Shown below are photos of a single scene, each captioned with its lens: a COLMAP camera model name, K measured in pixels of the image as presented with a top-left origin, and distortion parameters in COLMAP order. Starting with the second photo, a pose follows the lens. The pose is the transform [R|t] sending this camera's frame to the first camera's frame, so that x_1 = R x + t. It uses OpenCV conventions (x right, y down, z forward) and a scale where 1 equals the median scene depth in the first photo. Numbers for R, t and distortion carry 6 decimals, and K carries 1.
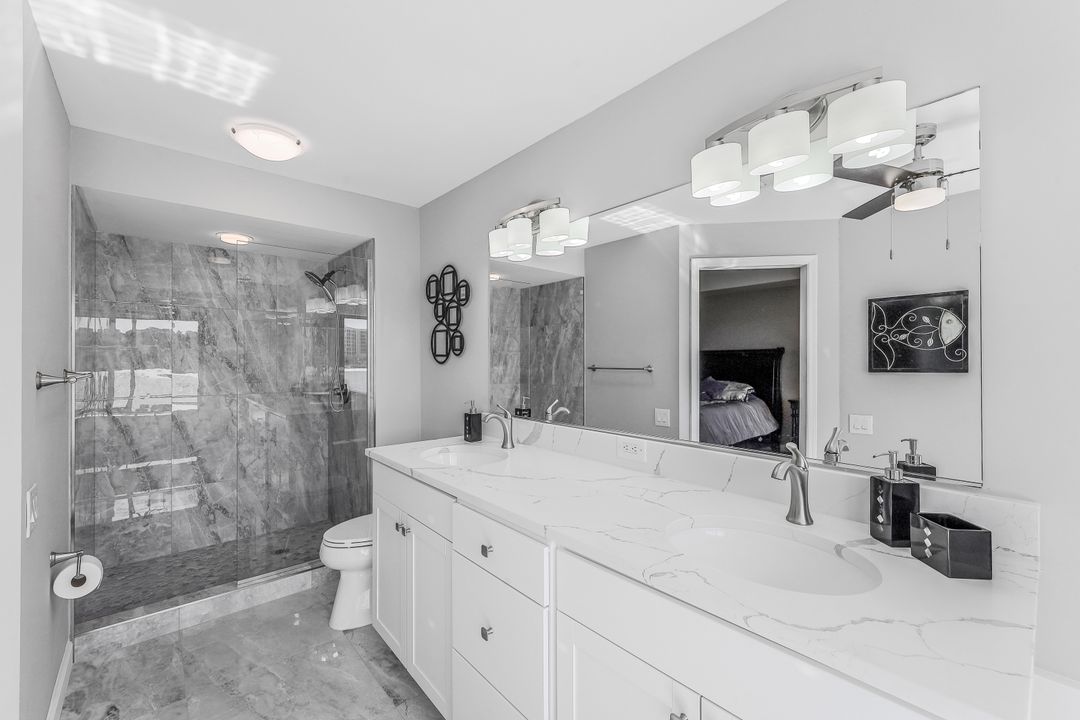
lens RADIAL K [[438.0, 0, 535.2], [0, 438.0, 363.7], [0, 0, 1]] dist [0.002701, 0.000581]
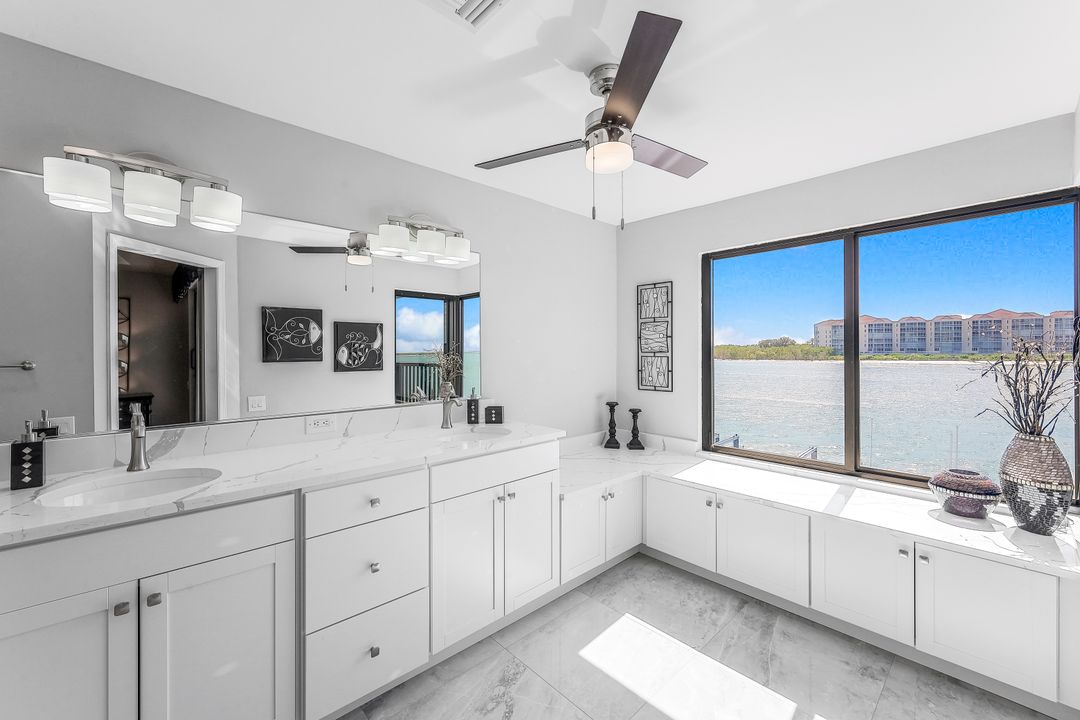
lens RADIAL K [[438.0, 0, 537.2], [0, 438.0, 357.9], [0, 0, 1]] dist [0.002701, 0.000581]
pose [[-0.032818, -0.012629, 0.999382, -0.623003], [0.006638, 0.999895, 0.012853, -0.005493], [-0.999439, 0.007056, -0.032731, 0.244433]]
